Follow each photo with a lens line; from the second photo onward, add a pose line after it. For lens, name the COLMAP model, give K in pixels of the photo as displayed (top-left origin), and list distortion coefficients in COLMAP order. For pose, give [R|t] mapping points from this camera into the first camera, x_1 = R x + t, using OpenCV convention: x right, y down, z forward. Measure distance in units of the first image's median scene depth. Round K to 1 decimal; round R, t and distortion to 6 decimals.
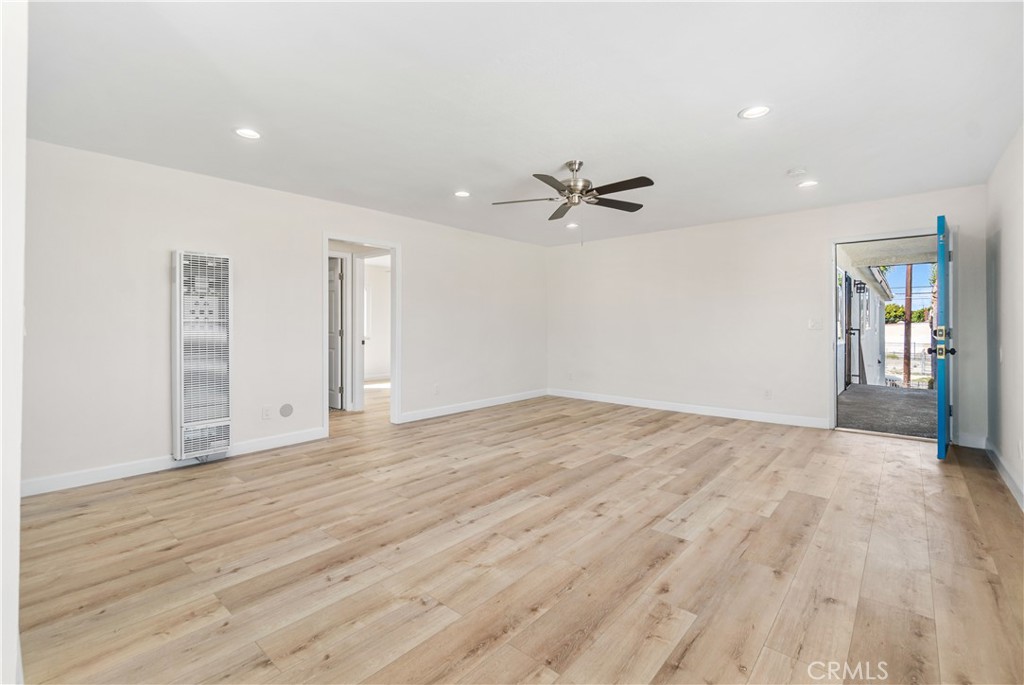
lens RADIAL K [[453.1, 0, 500.5], [0, 453.1, 336.6], [0, 0, 1]] dist [0.000424, 0.001147]
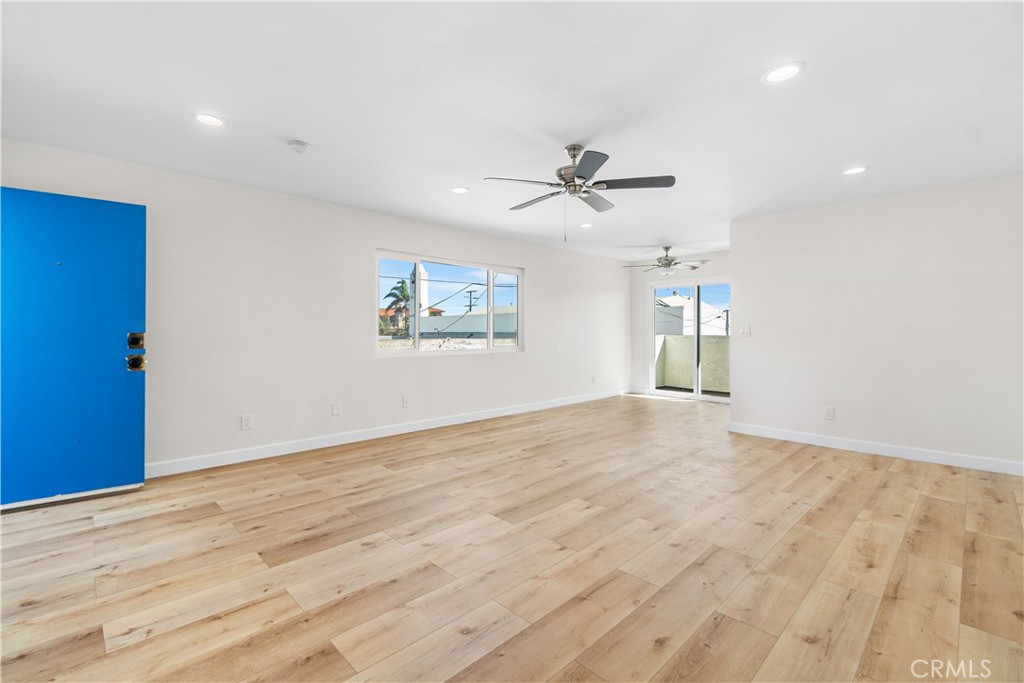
lens RADIAL K [[456.1, 0, 494.6], [0, 456.1, 327.6], [0, 0, 1]] dist [-0.002740, -0.001007]
pose [[-0.996028, -0.002416, 0.089007, 0.258548], [-0.001062, 0.999883, 0.015256, -0.049910], [-0.089033, 0.015101, -0.995914, 2.051858]]
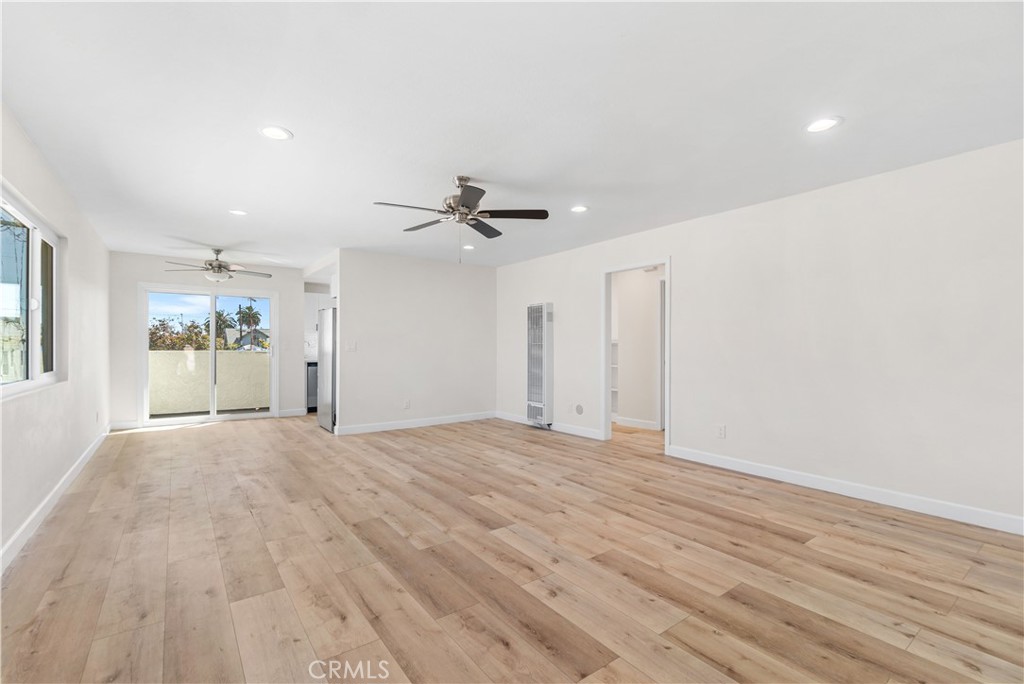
lens RADIAL K [[453.1, 0, 500.5], [0, 453.1, 336.1], [0, 0, 1]] dist [0.000424, 0.001147]
pose [[-0.216756, -0.020499, -0.976011, 1.185535], [-0.021712, 0.999633, -0.016173, -0.036663], [0.975984, 0.017685, -0.217122, 1.391636]]
